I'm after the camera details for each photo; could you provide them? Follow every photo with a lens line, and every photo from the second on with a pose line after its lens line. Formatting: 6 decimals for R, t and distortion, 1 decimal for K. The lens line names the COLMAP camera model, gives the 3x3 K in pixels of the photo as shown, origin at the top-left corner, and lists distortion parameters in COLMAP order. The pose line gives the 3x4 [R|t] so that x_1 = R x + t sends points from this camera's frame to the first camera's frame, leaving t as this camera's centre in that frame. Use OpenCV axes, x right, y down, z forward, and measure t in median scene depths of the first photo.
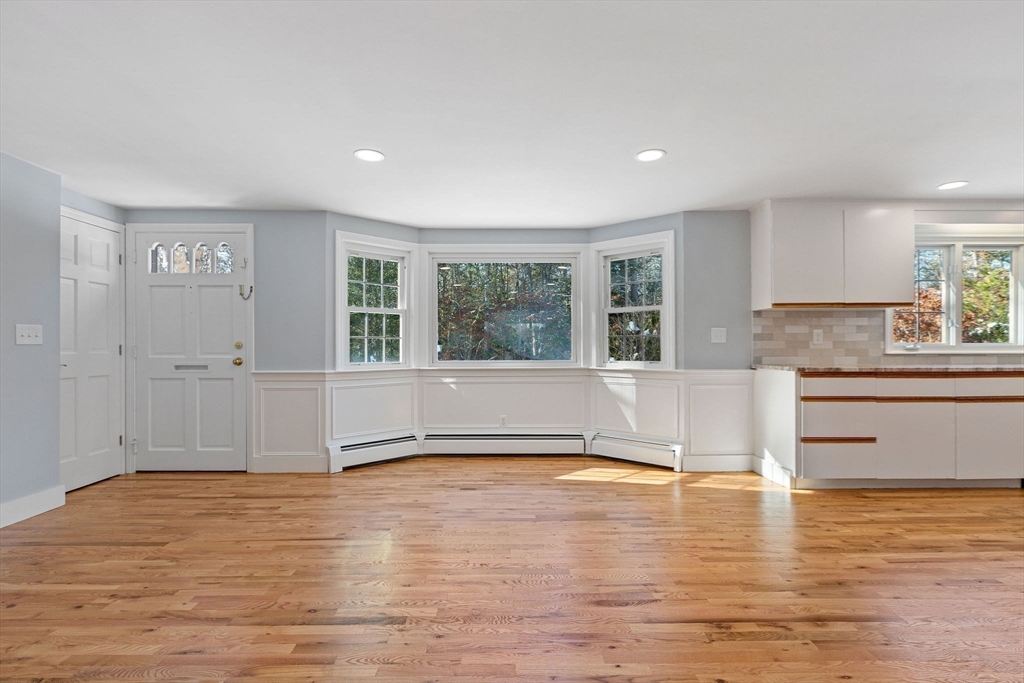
lens RADIAL K [[485.1, 0, 504.6], [0, 485.1, 353.6], [0, 0, 1]] dist [0.000540, -0.001444]
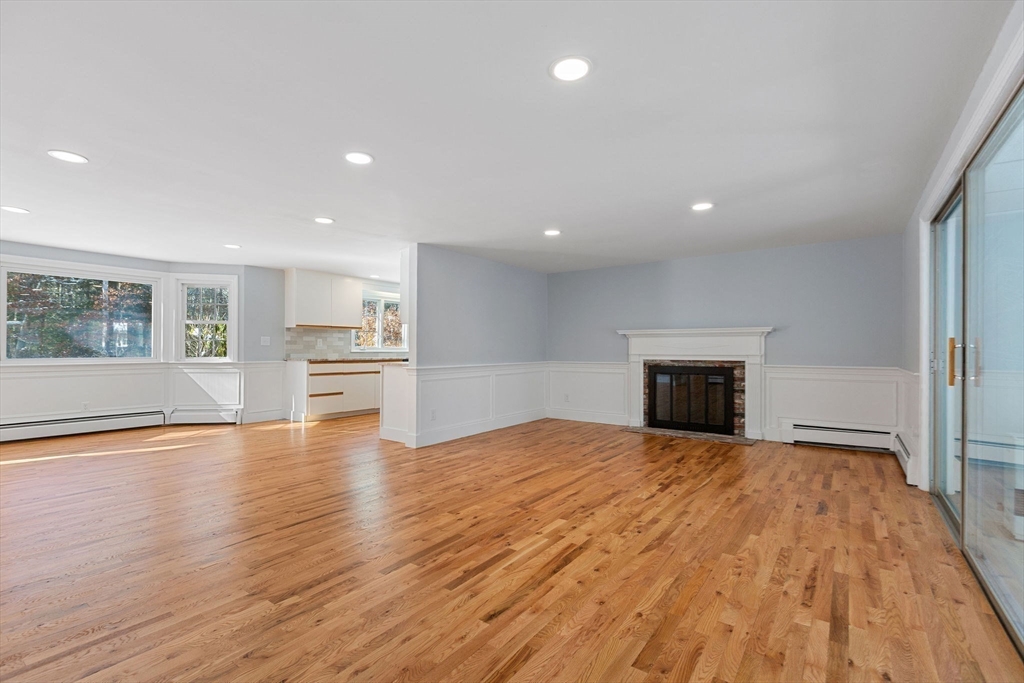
lens RADIAL K [[462.9, 0, 503.4], [0, 462.9, 340.4], [0, 0, 1]] dist [0.005466, 0.000188]
pose [[0.609903, 0.018597, 0.792258, -0.336109], [0.000637, 0.999713, -0.023957, -0.000917], [-0.792476, 0.015117, 0.609716, -0.648349]]
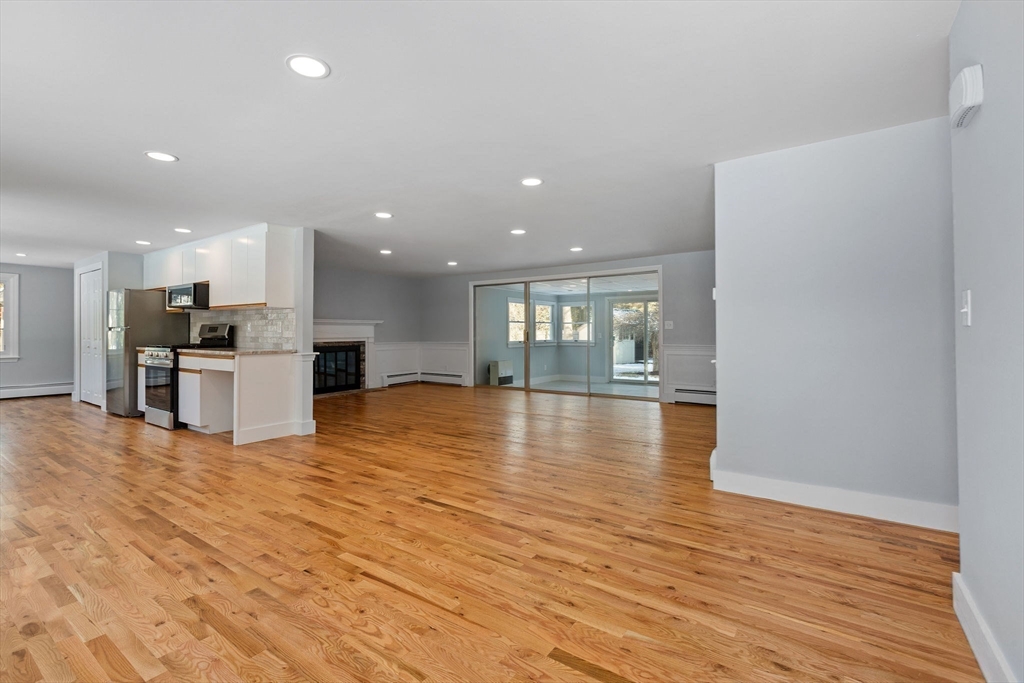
lens RADIAL K [[462.9, 0, 500.3], [0, 462.9, 327.1], [0, 0, 1]] dist [0.005466, 0.000188]
pose [[-0.802603, 0.014988, 0.596325, -0.636323], [0.010574, 0.999885, -0.010899, -0.008155], [-0.596419, -0.002442, -0.802669, 0.962001]]
